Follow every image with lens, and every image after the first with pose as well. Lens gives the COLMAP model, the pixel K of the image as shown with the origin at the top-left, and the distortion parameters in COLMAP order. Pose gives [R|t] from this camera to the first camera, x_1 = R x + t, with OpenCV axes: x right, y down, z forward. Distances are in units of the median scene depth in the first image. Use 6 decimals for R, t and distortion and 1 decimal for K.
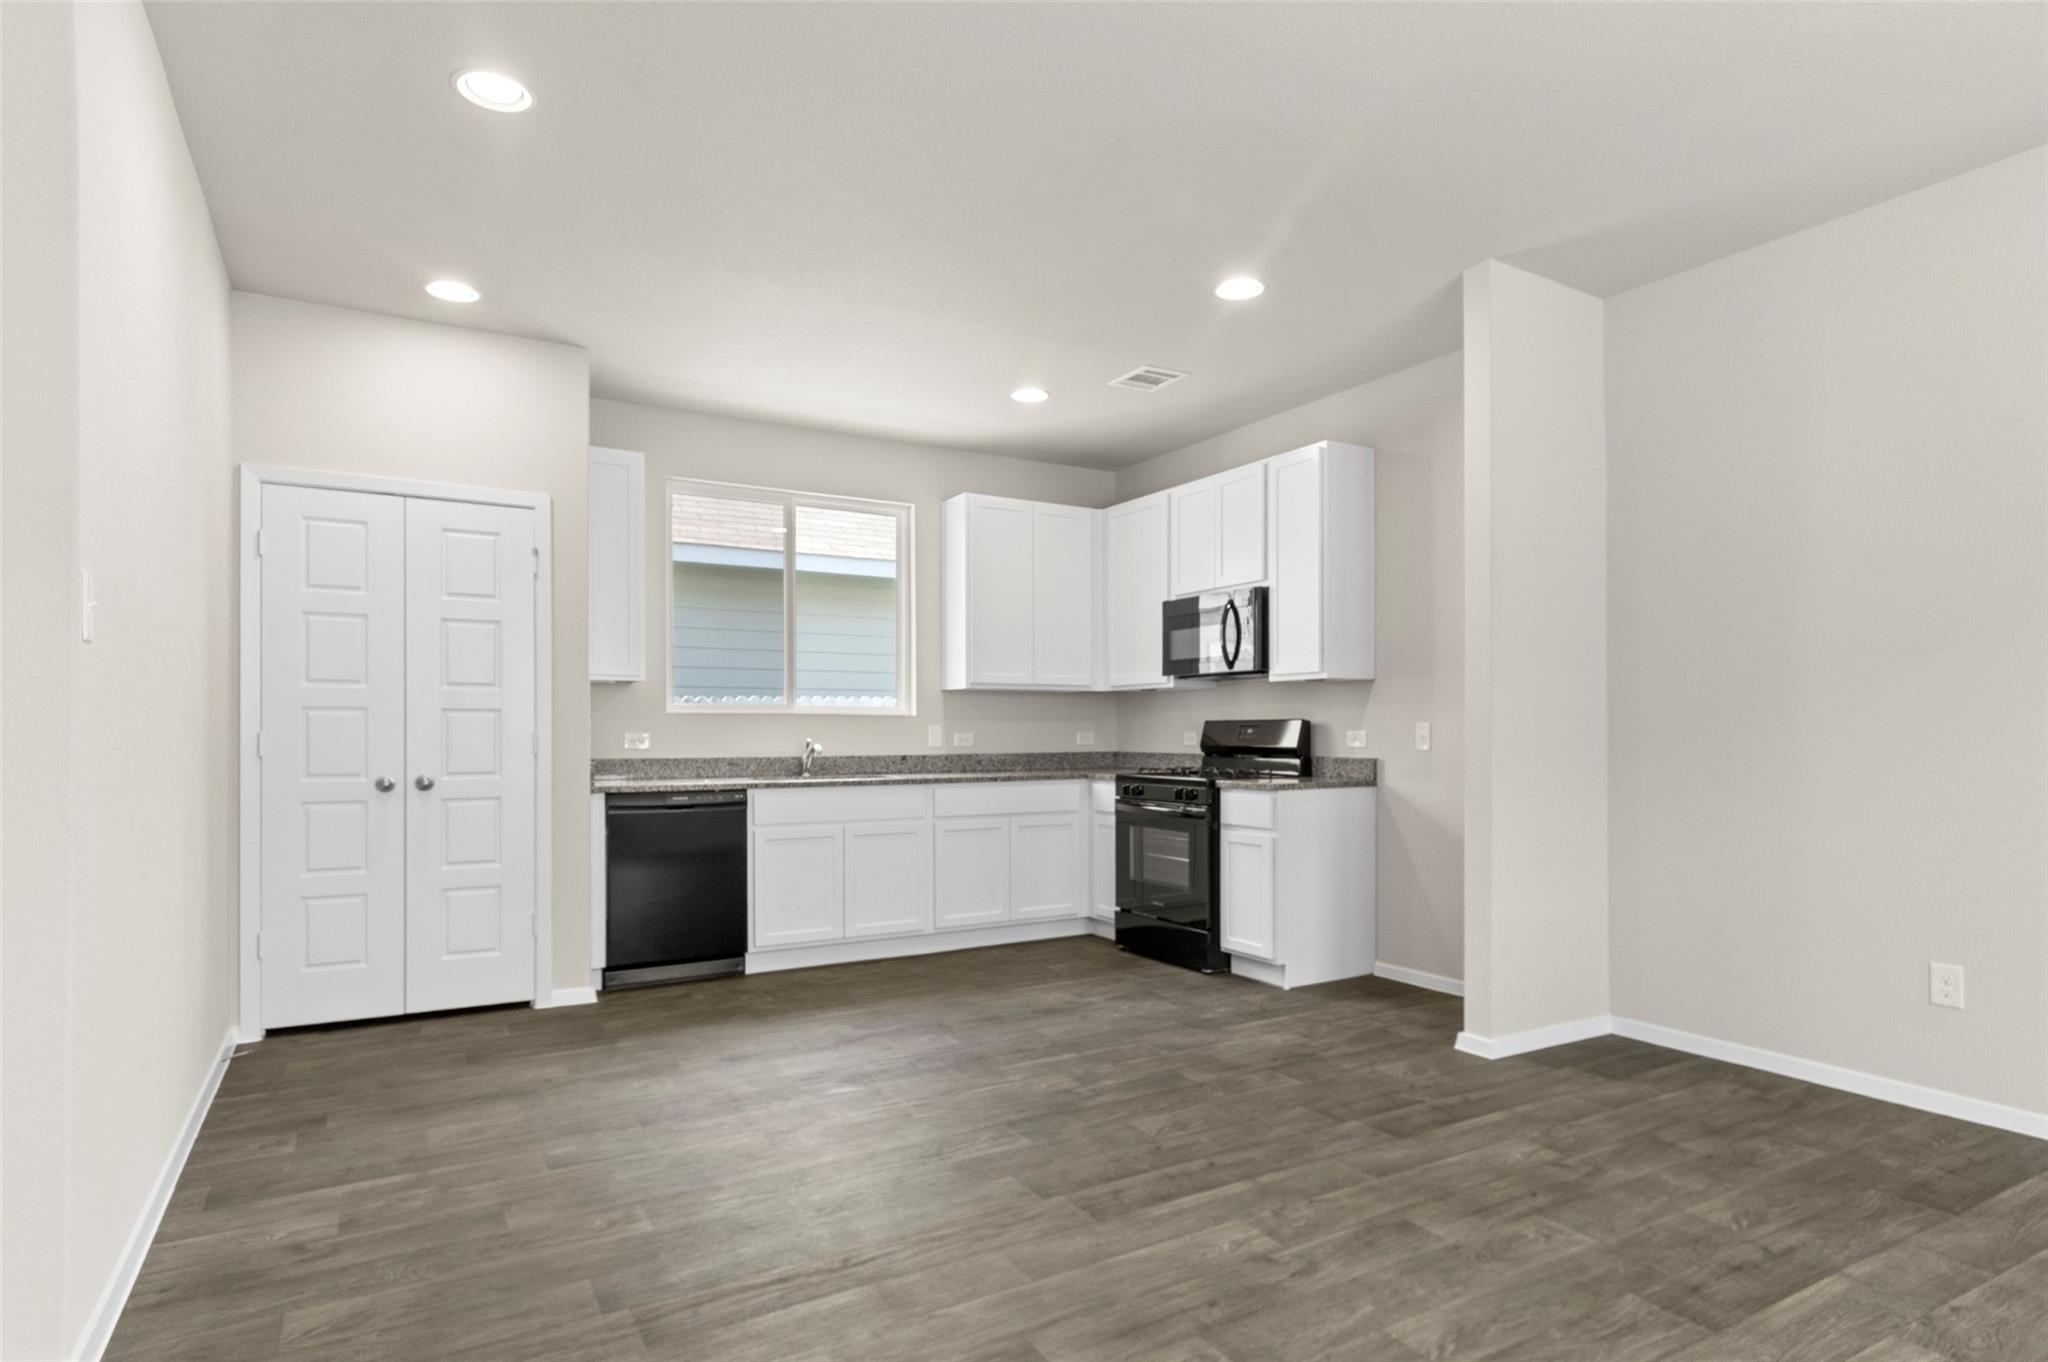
lens RADIAL K [[1097.1, 0, 1064.1], [0, 1097.1, 746.7], [0, 0, 1]] dist [0.004824, 0.003373]
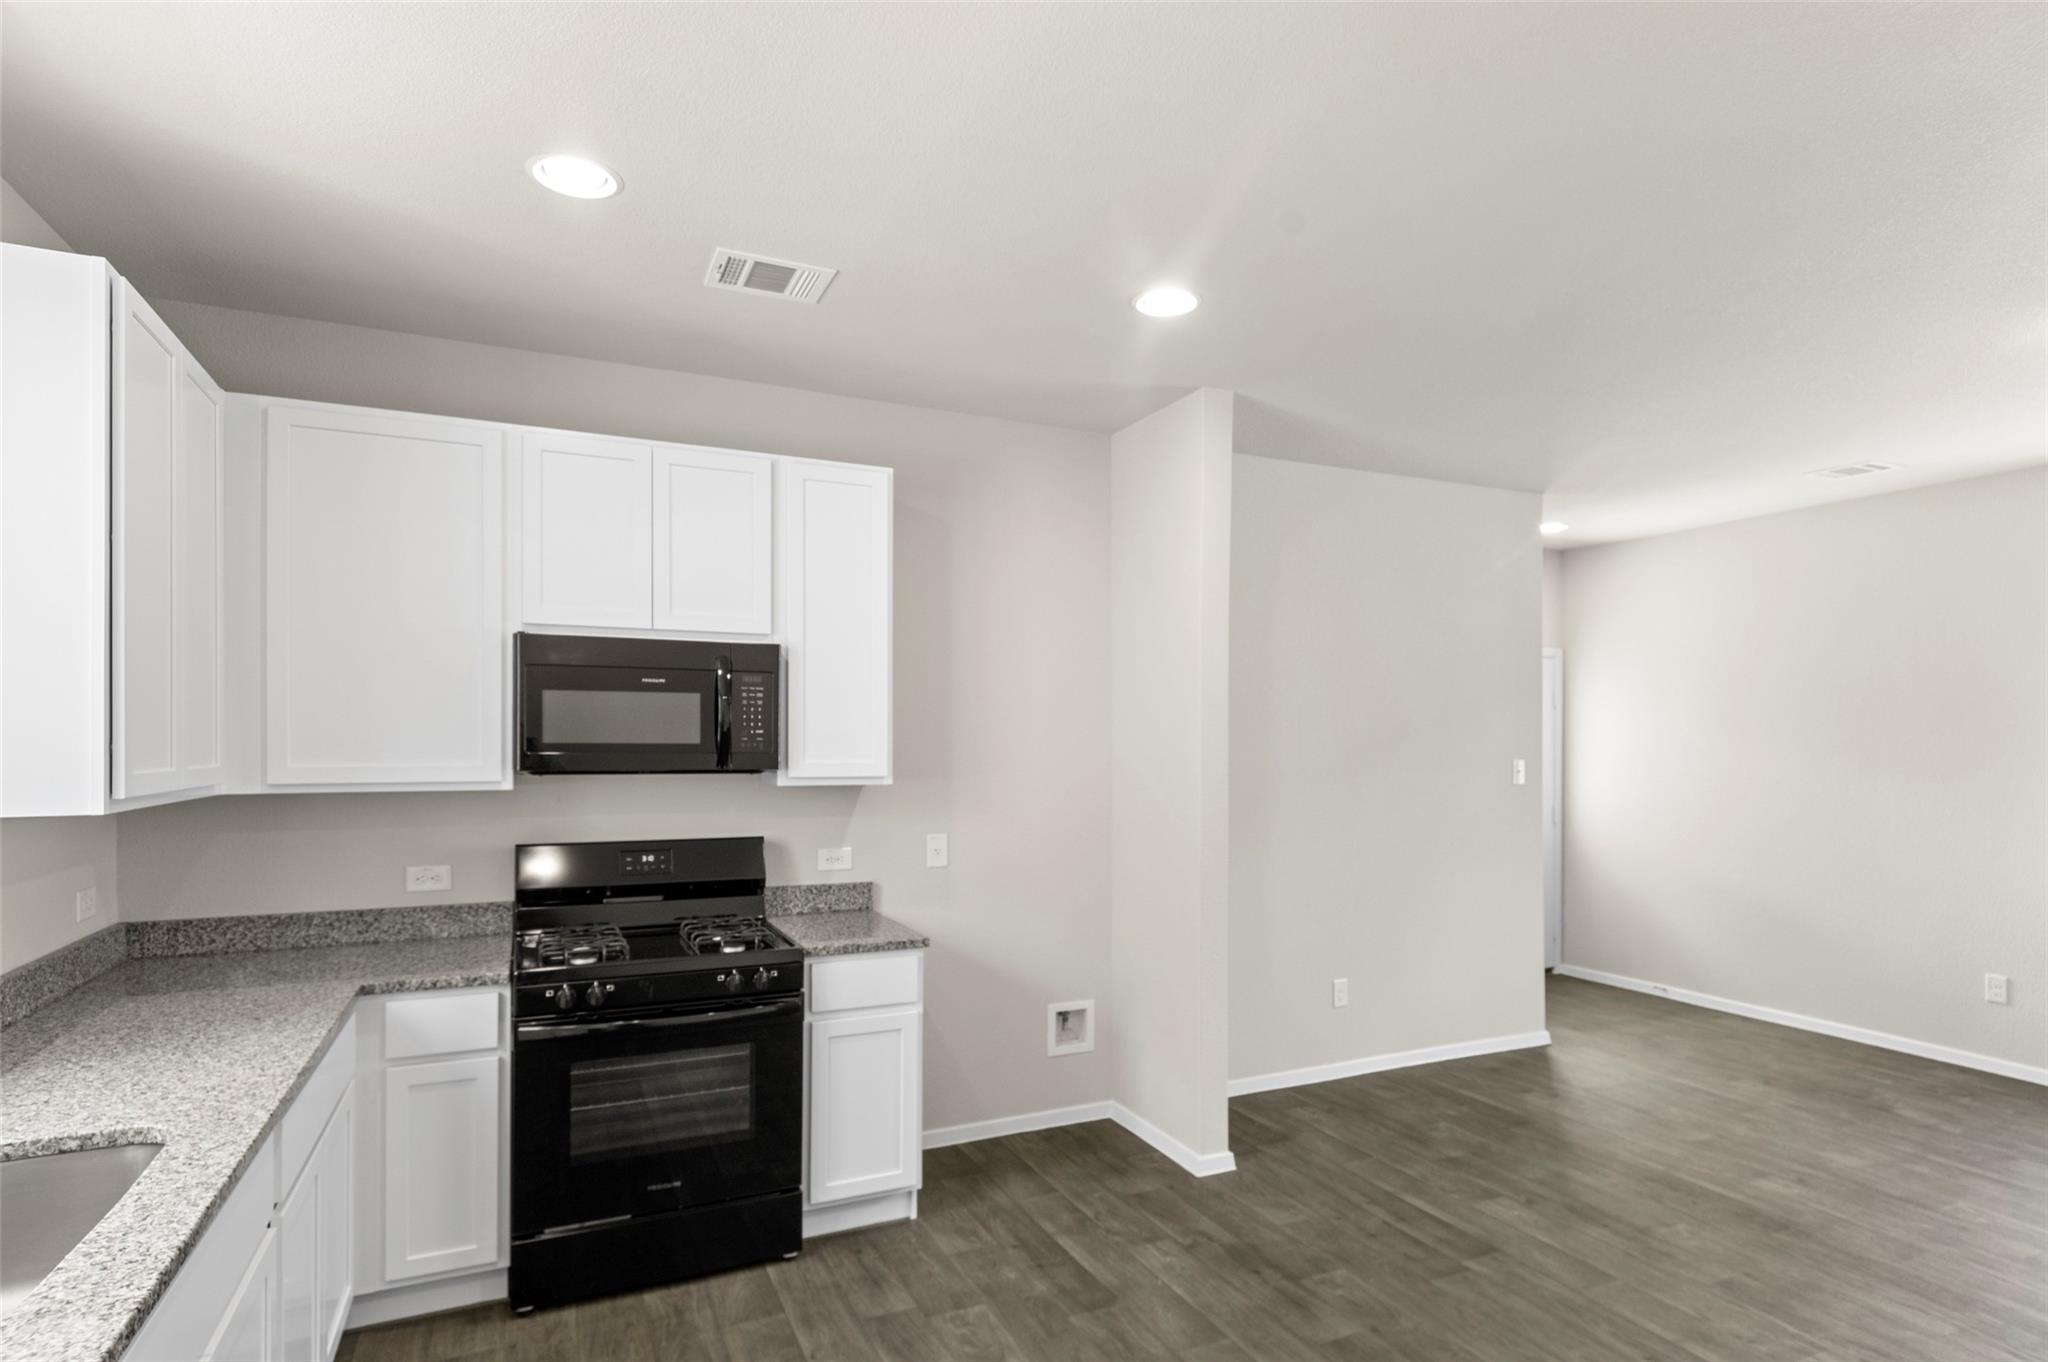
lens RADIAL K [[1097.1, 0, 1053.7], [0, 1097.1, 733.7], [0, 0, 1]] dist [0.004824, 0.003373]
pose [[0.102534, 0.006970, 0.994705, -0.490772], [0.011842, 0.999896, -0.008227, -0.088009], [-0.994659, 0.012623, 0.102441, 0.797328]]
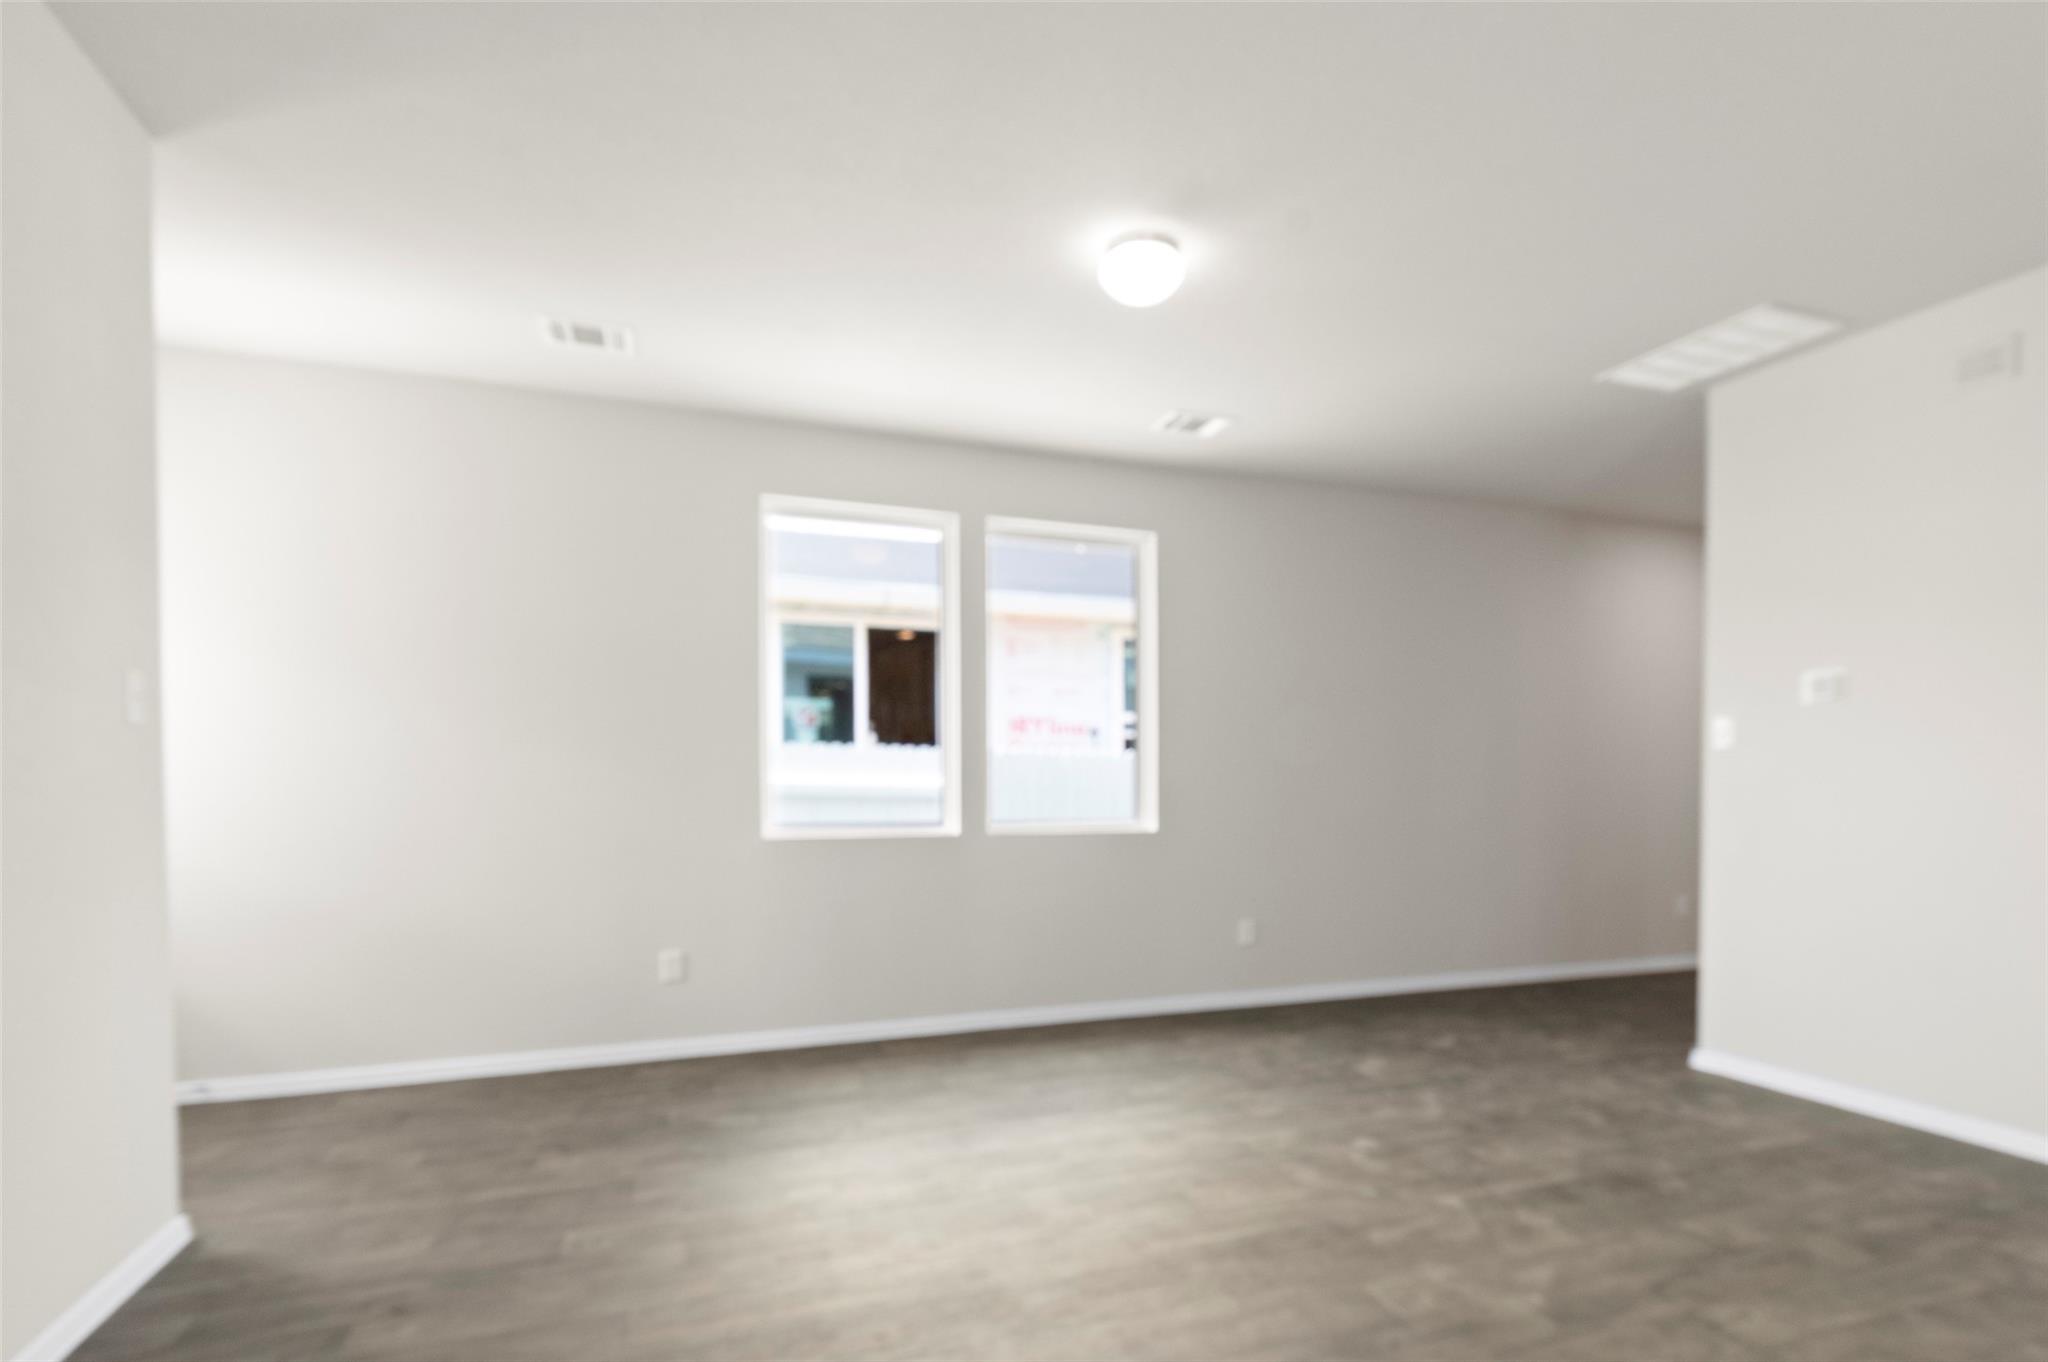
lens RADIAL K [[1097.1, 0, 1056.8], [0, 1097.1, 790.4], [0, 0, 1]] dist [0.004824, 0.003373]
pose [[-0.984753, 0.001163, 0.173952, 0.110846], [0.005224, 0.999724, 0.022890, -0.021069], [-0.173877, 0.023450, -0.984488, 0.894204]]
